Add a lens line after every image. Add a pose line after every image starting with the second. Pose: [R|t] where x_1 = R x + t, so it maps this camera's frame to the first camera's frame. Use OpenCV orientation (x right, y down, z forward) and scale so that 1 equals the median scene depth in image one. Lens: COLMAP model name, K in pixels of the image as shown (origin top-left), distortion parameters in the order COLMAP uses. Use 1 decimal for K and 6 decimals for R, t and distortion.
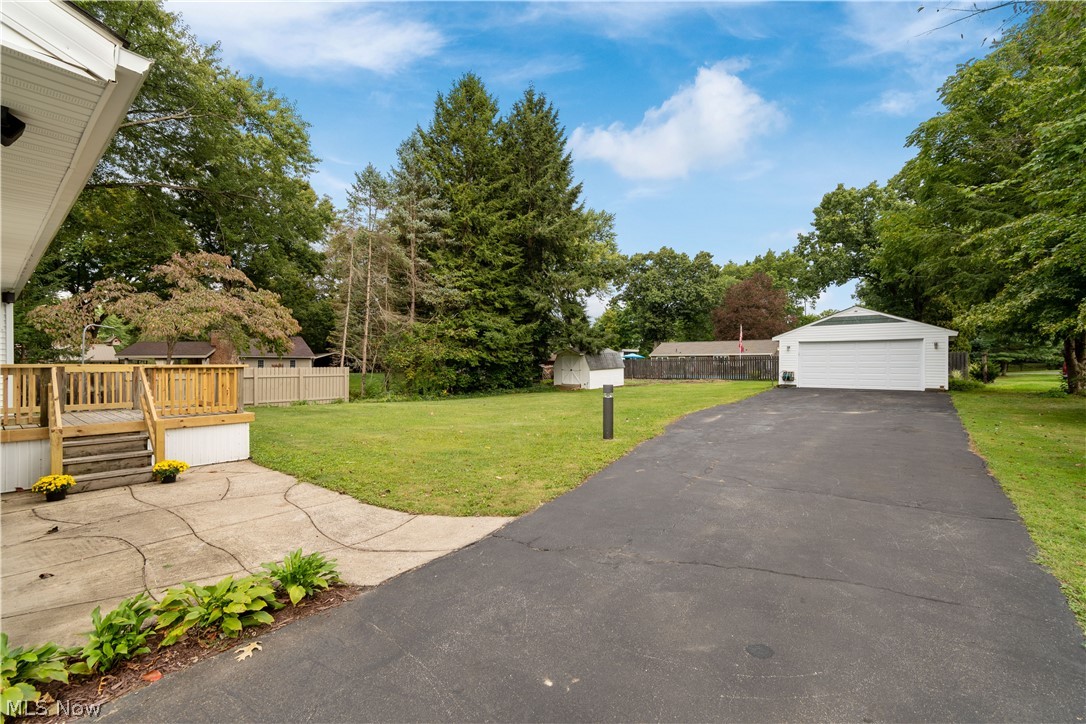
lens RADIAL K [[476.6, 0, 543.0], [0, 476.6, 362.0], [0, 0, 1]] dist [0.001082, 0.000337]
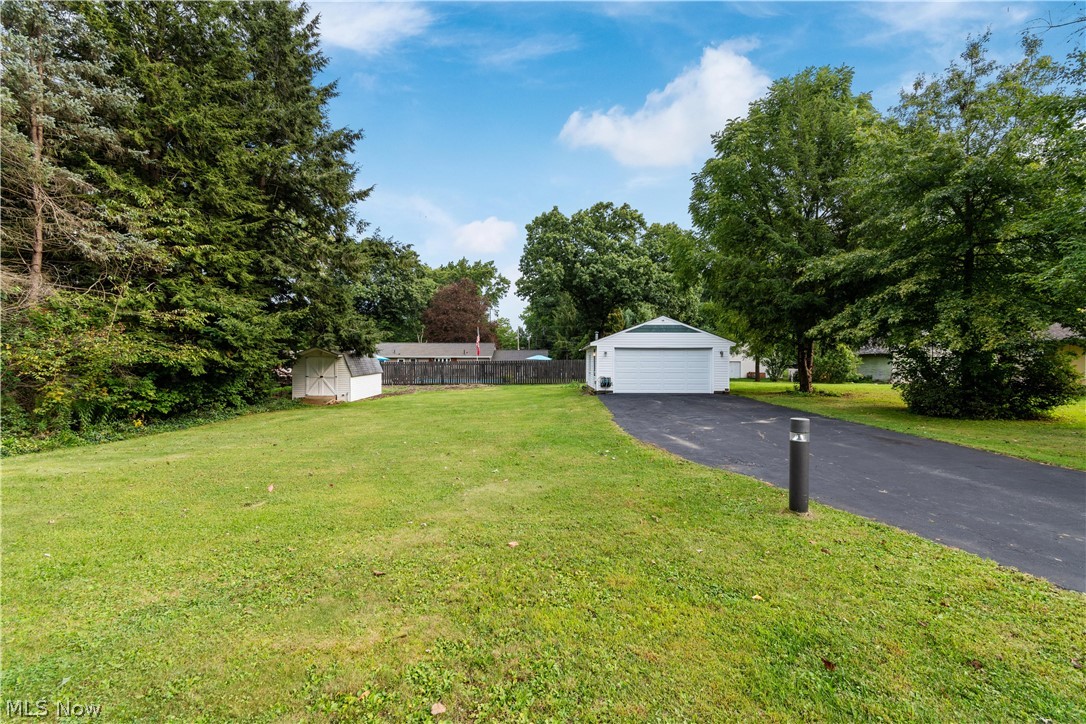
lens RADIAL K [[476.6, 0, 543.0], [0, 476.6, 362.0], [0, 0, 1]] dist [0.001082, 0.000337]
pose [[0.779051, 0.004870, 0.626942, -0.174520], [-0.003643, 0.999988, -0.003241, -0.006845], [-0.626950, 0.000241, 0.779059, 0.259806]]
